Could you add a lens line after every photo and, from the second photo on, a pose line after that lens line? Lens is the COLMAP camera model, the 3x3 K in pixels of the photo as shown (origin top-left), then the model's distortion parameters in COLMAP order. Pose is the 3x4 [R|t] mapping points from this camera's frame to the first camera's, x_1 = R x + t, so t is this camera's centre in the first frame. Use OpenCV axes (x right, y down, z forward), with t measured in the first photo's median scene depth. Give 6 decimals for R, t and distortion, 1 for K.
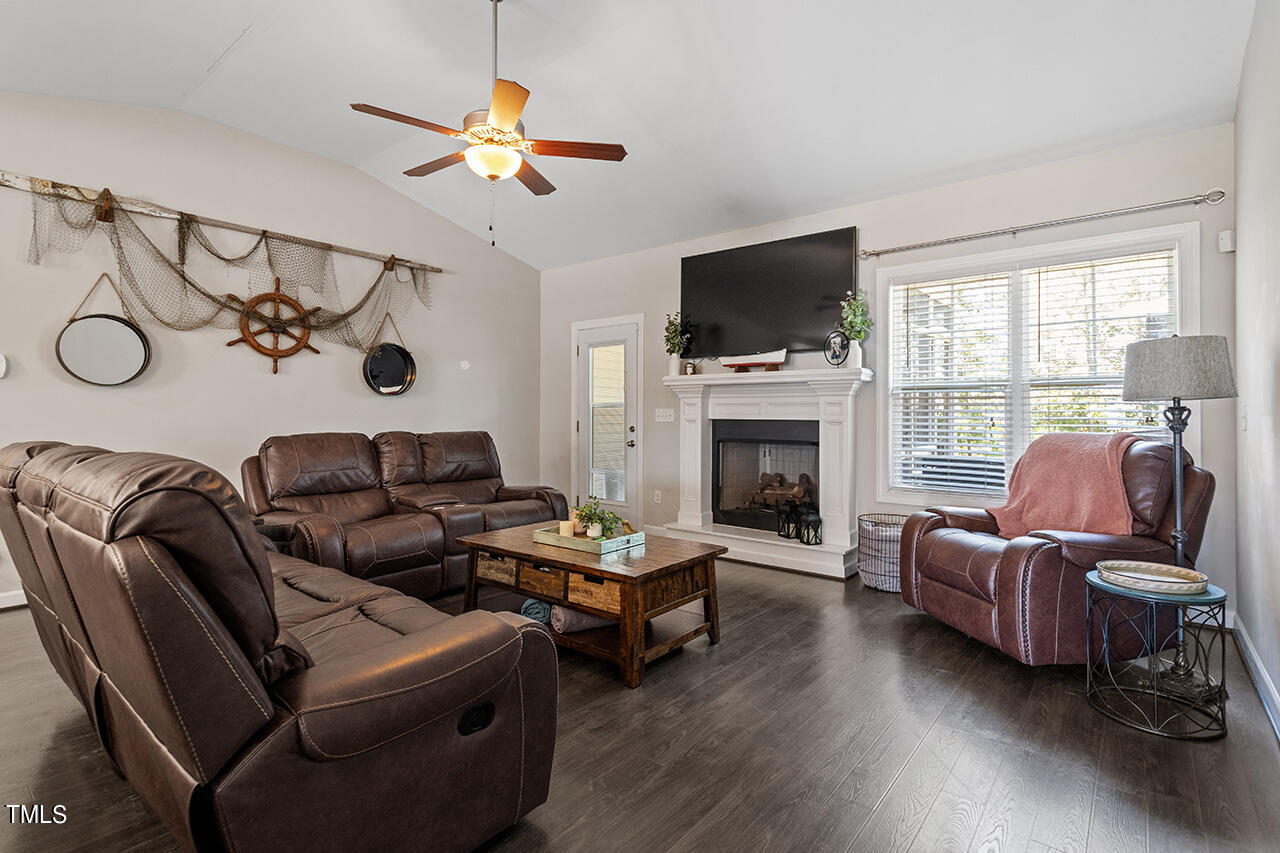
lens RADIAL K [[613.3, 0, 641.7], [0, 613.3, 408.6], [0, 0, 1]] dist [0.004090, 0.001283]
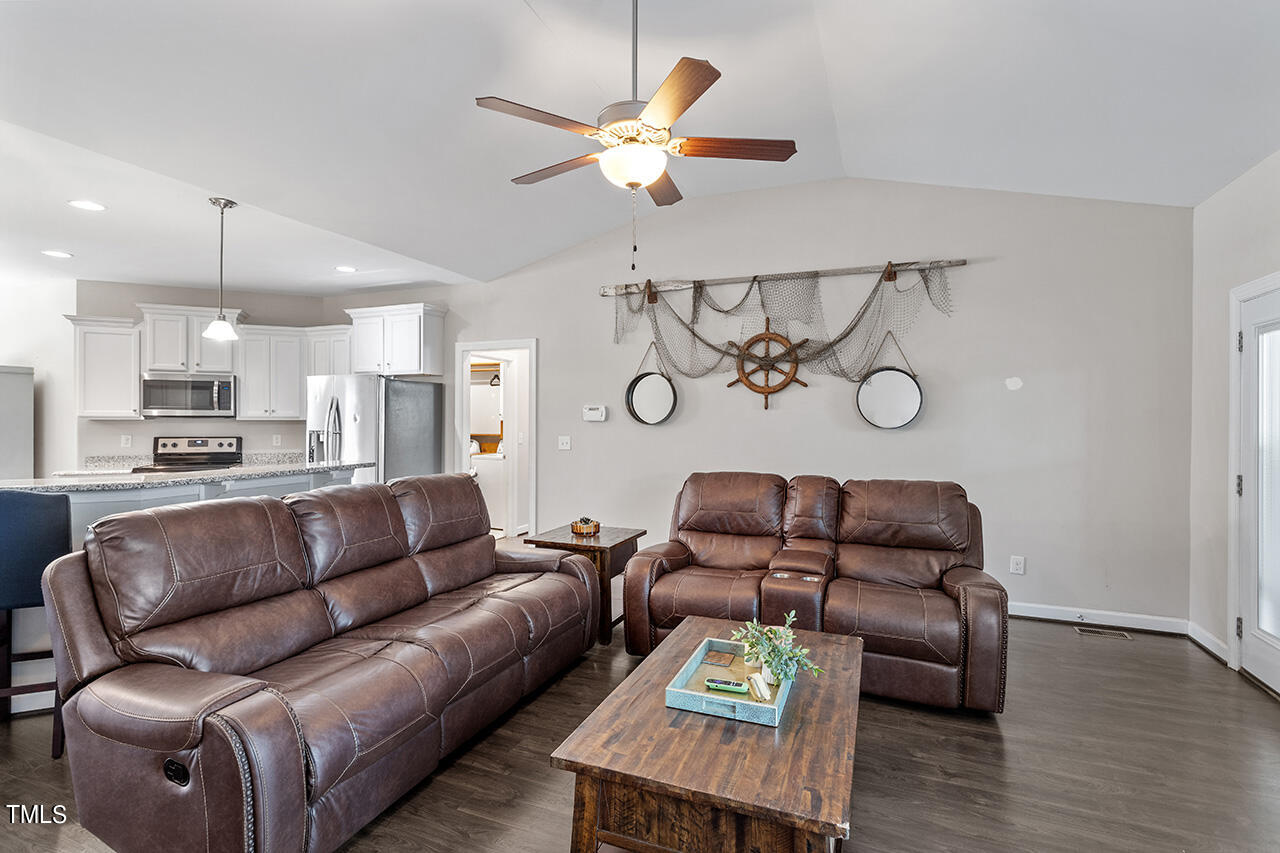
lens RADIAL K [[607.6, 0, 637.7], [0, 607.6, 421.4], [0, 0, 1]] dist [-0.001793, -0.000257]
pose [[0.286284, 0.001899, -0.958143, 0.340507], [0.004654, 0.999983, 0.003372, -0.041503], [0.958133, -0.005425, 0.286271, 0.498765]]
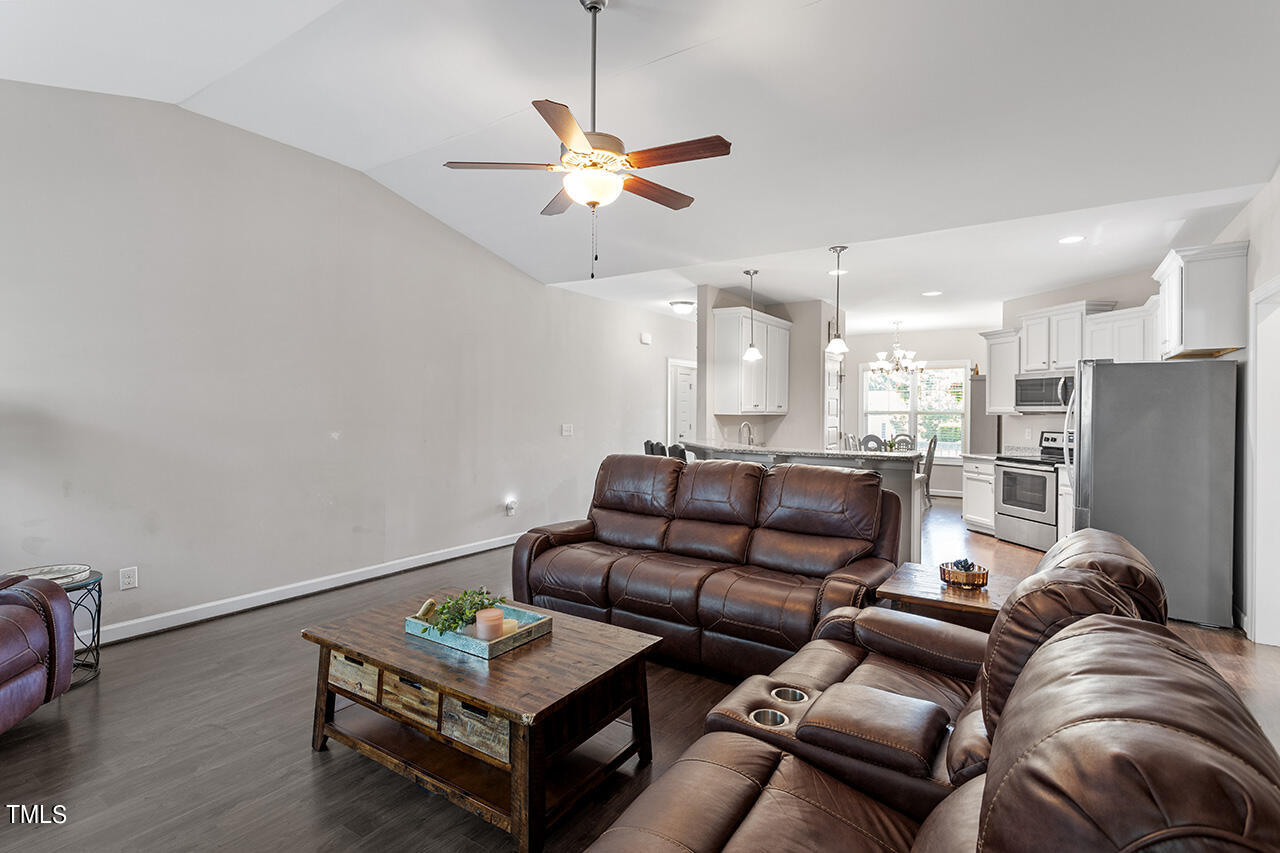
lens RADIAL K [[613.3, 0, 641.7], [0, 613.3, 408.6], [0, 0, 1]] dist [0.004090, 0.001283]
pose [[-0.996035, -0.009448, -0.088455, -0.150969], [-0.008627, 0.999916, -0.009657, -0.039522], [0.088539, -0.008856, -0.996033, 1.244711]]
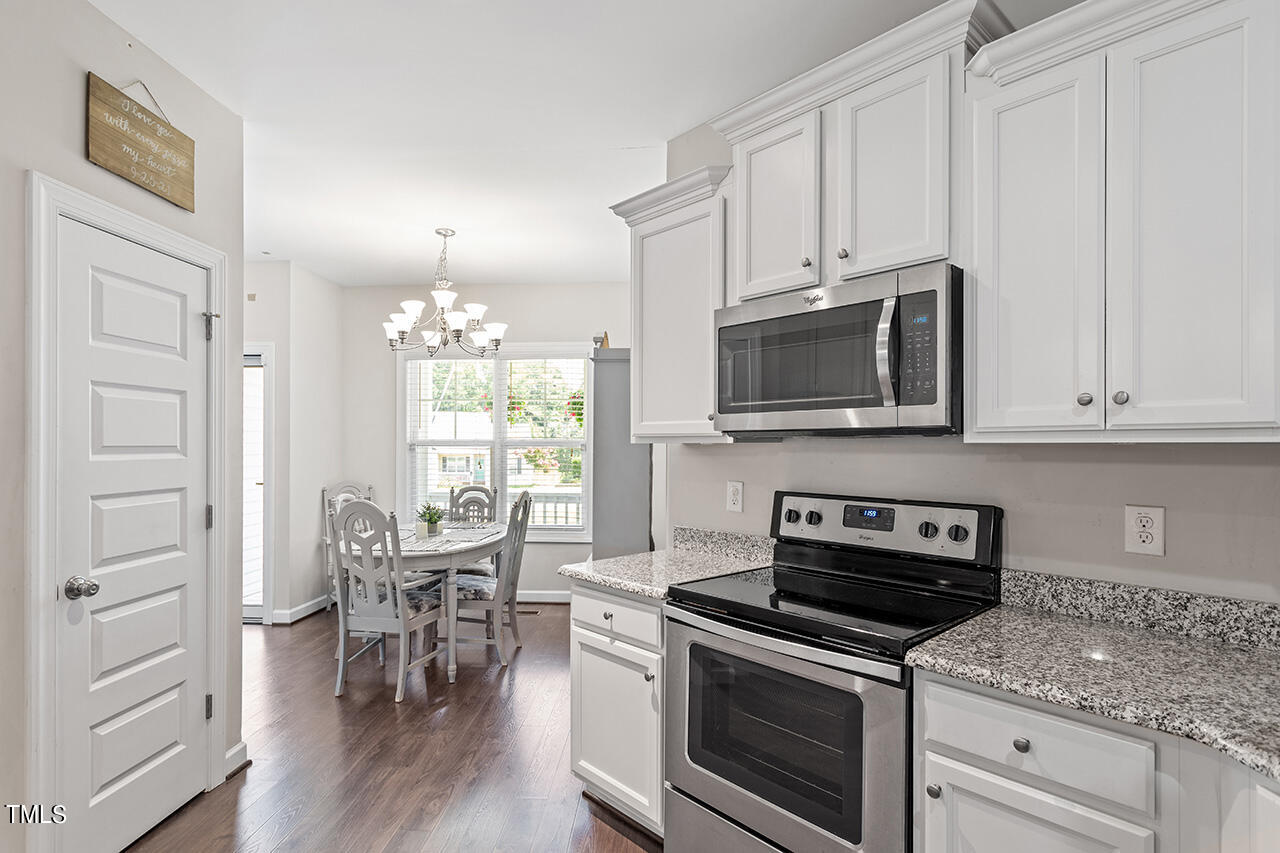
lens RADIAL K [[630.8, 0, 628.3], [0, 630.8, 446.4], [0, 0, 1]] dist [0.000753, 0.001323]
pose [[-0.812326, -0.003352, -0.583194, -0.840001], [0.000634, 0.999978, -0.006630, -0.040319], [0.583204, -0.005755, -0.812306, 0.210247]]
